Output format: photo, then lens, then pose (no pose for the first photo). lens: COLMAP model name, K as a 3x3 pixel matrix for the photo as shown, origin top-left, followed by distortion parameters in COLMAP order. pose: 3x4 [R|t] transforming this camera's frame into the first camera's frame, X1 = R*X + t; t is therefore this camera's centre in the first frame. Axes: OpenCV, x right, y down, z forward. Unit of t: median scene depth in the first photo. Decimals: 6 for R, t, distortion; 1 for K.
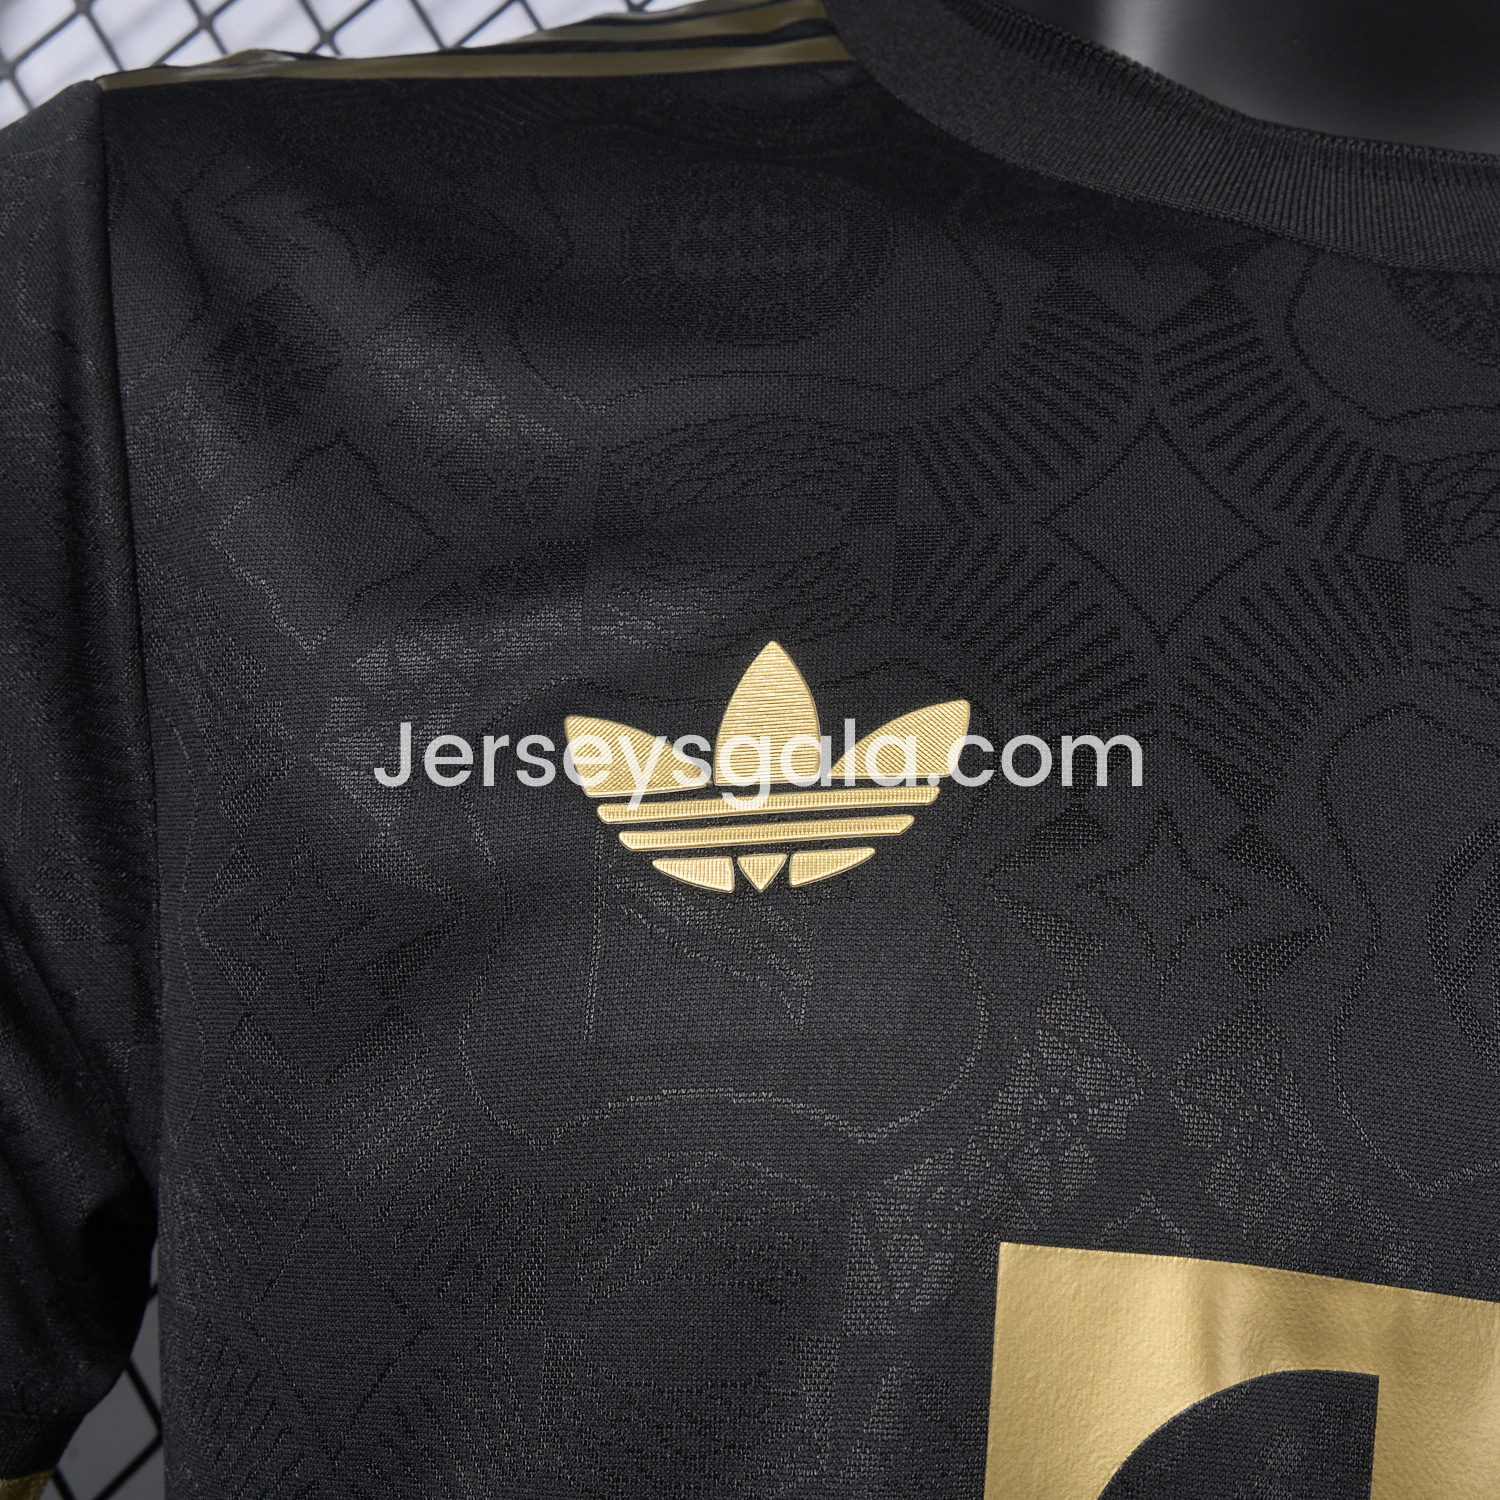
lens RADIAL K [[2121.4, 0, 750.3], [0, 2121.4, 817.4], [0, 0, 1]] dist [-0.016283, 0.029168]
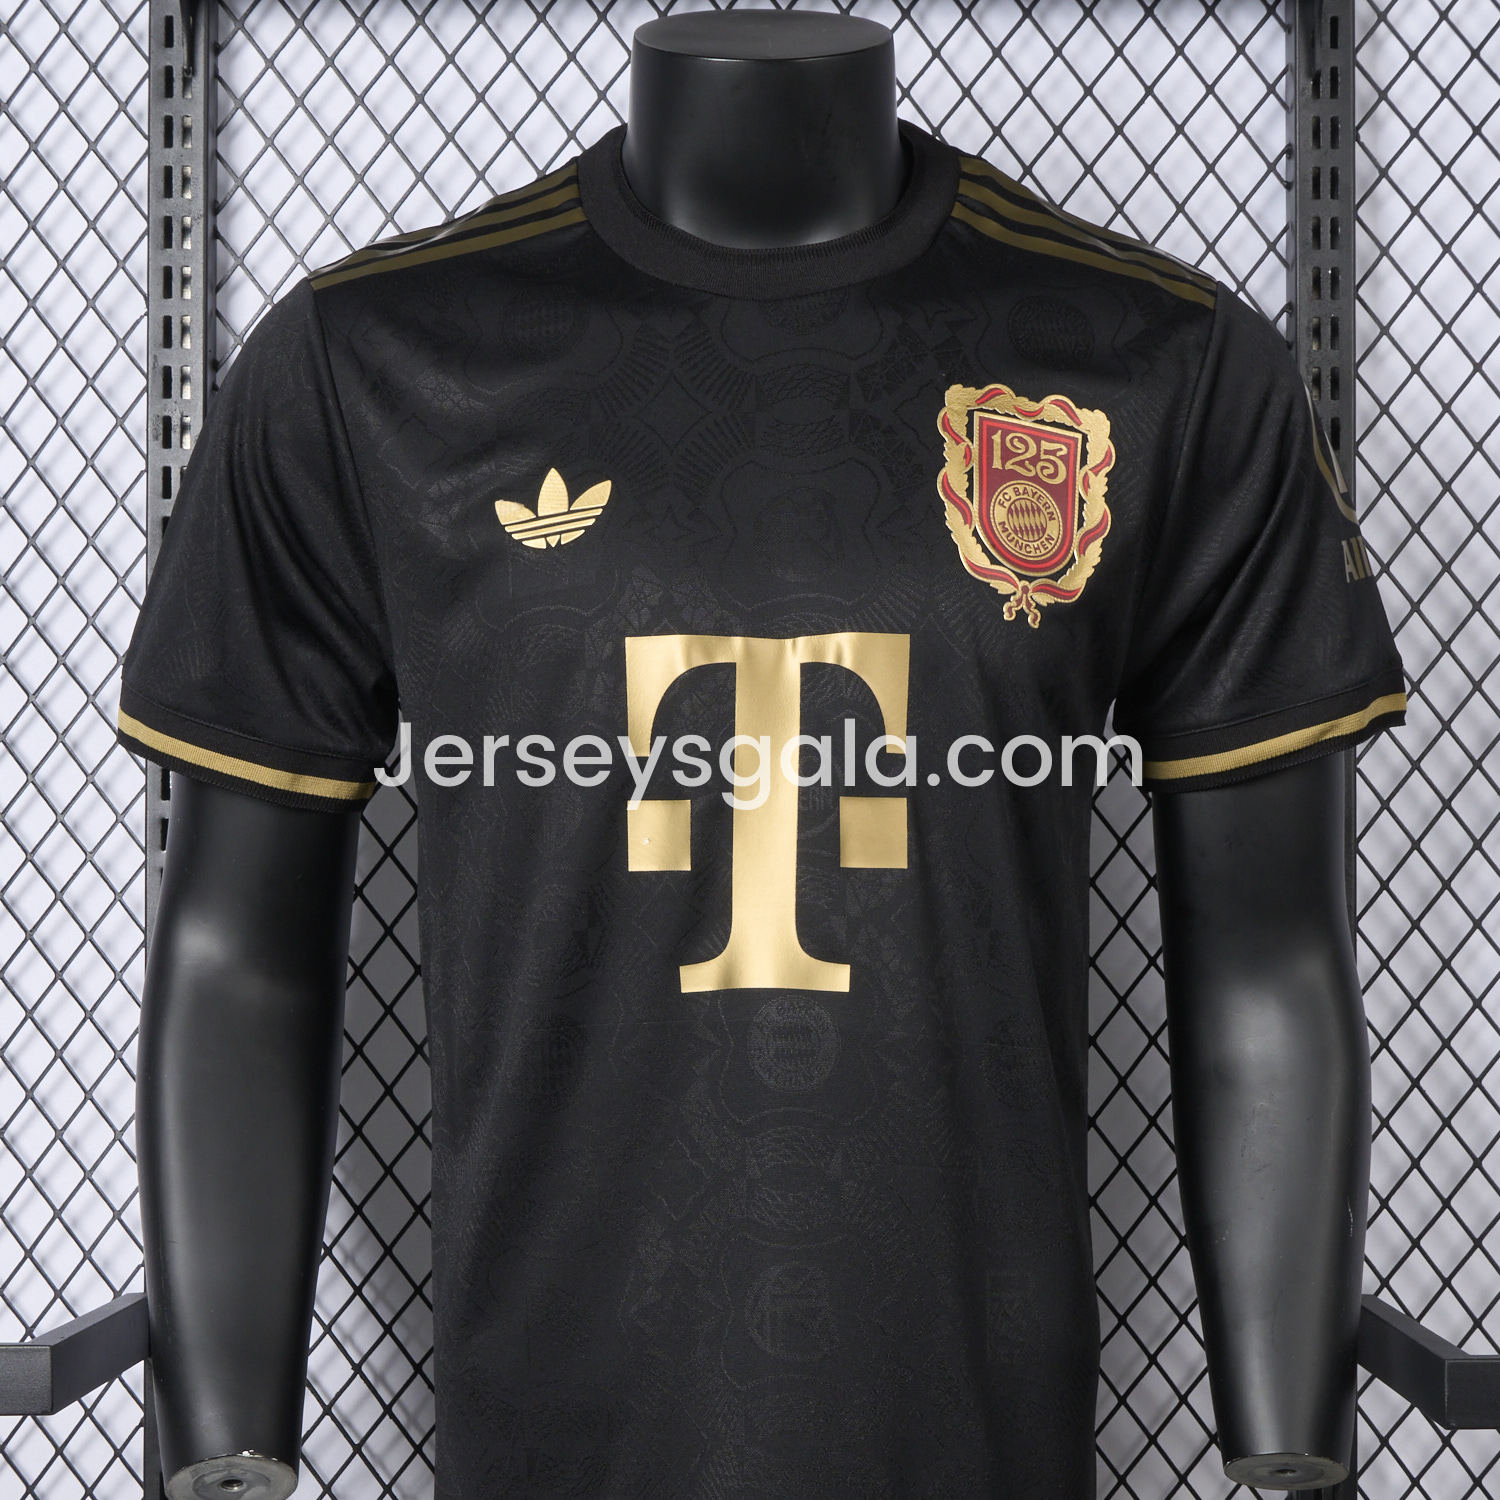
lens RADIAL K [[2121.4, 0, 750.3], [0, 2121.4, 817.4], [0, 0, 1]] dist [-0.016283, 0.029168]
pose [[0.987606, -0.114472, -0.107378, 0.556662], [0.131179, 0.977654, 0.164271, -0.051299], [0.086174, -0.176321, 0.980553, -2.090458]]
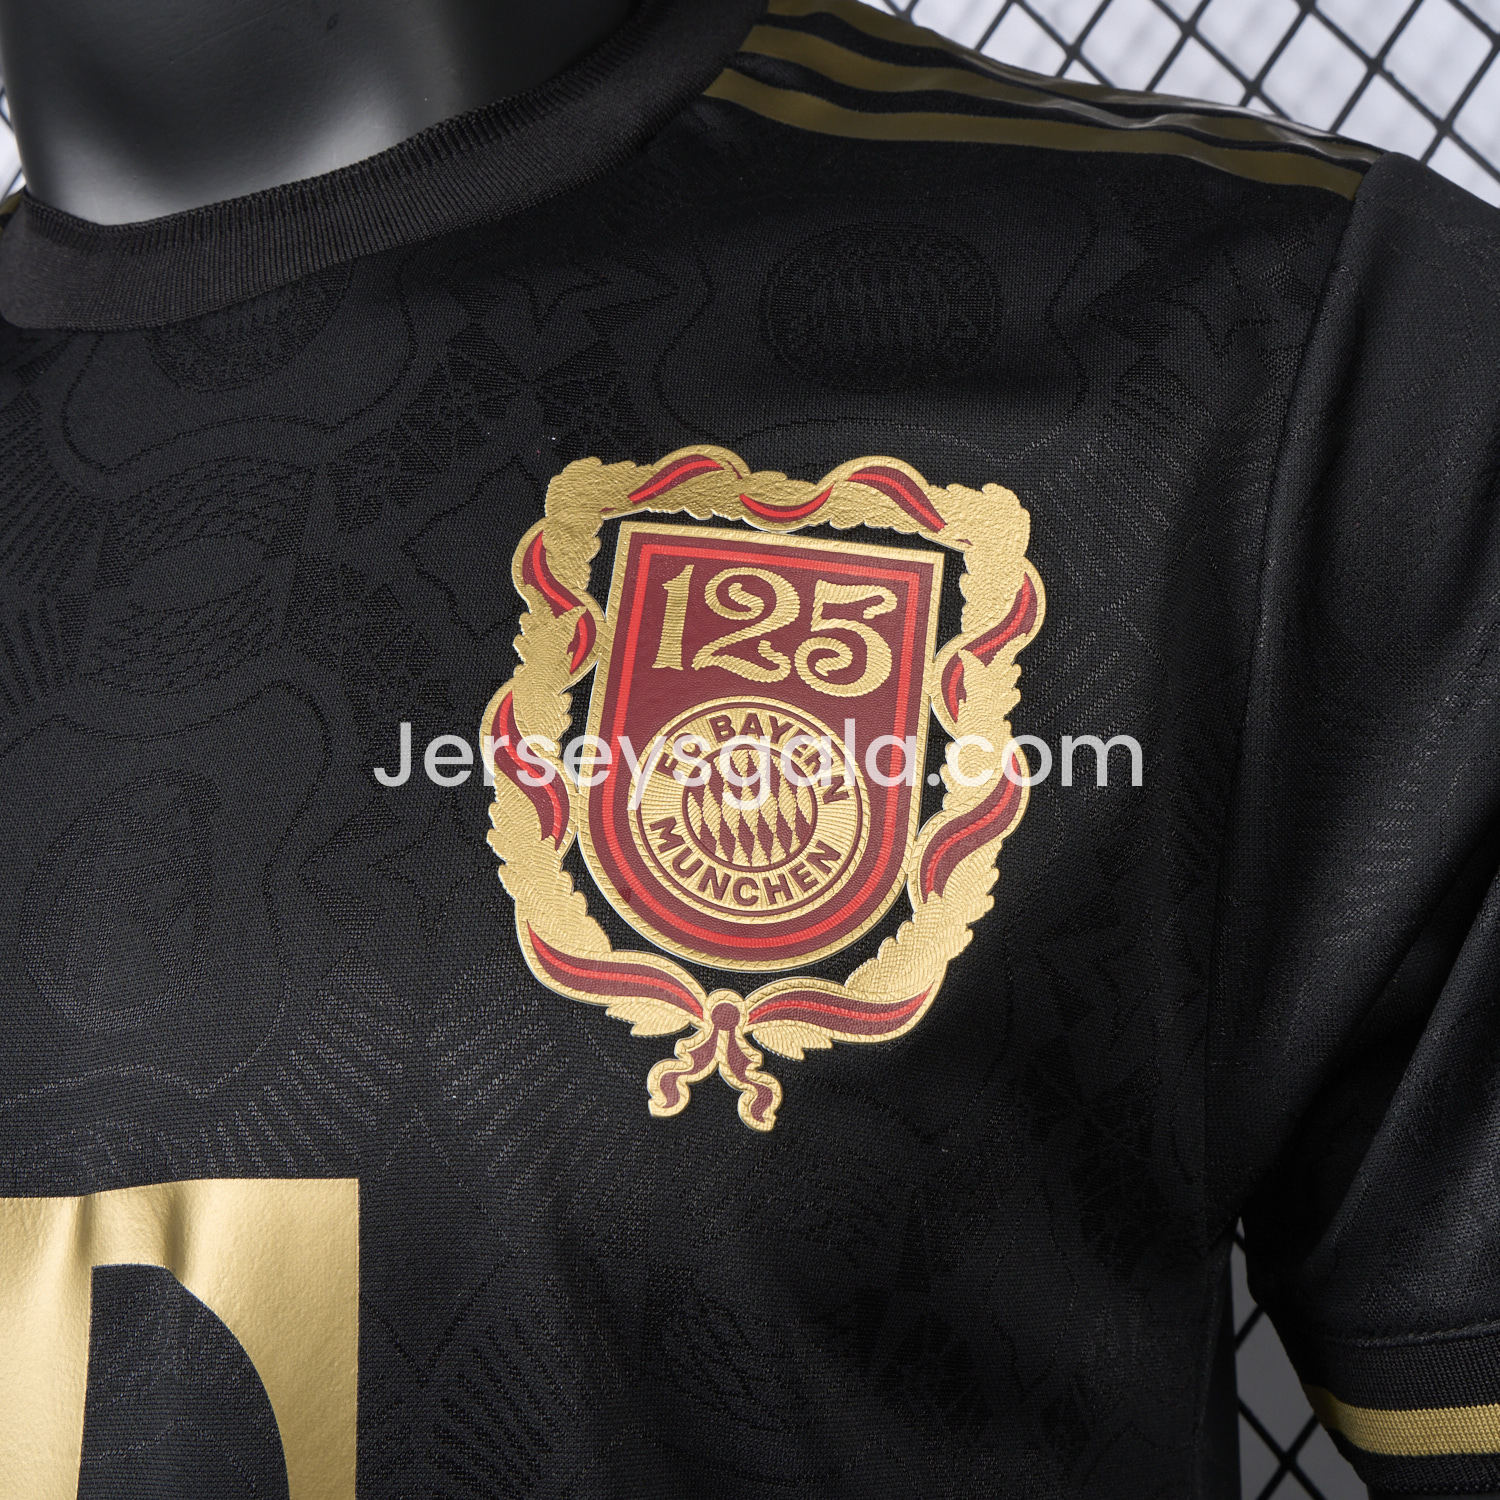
lens RADIAL K [[2121.4, 0, 750.3], [0, 2121.4, 817.4], [0, 0, 1]] dist [-0.016283, 0.029168]
pose [[0.913269, -0.205749, -0.351578, 1.032401], [0.215720, 0.976393, -0.011038, 0.097925], [0.345550, -0.065762, 0.936093, -0.006428]]
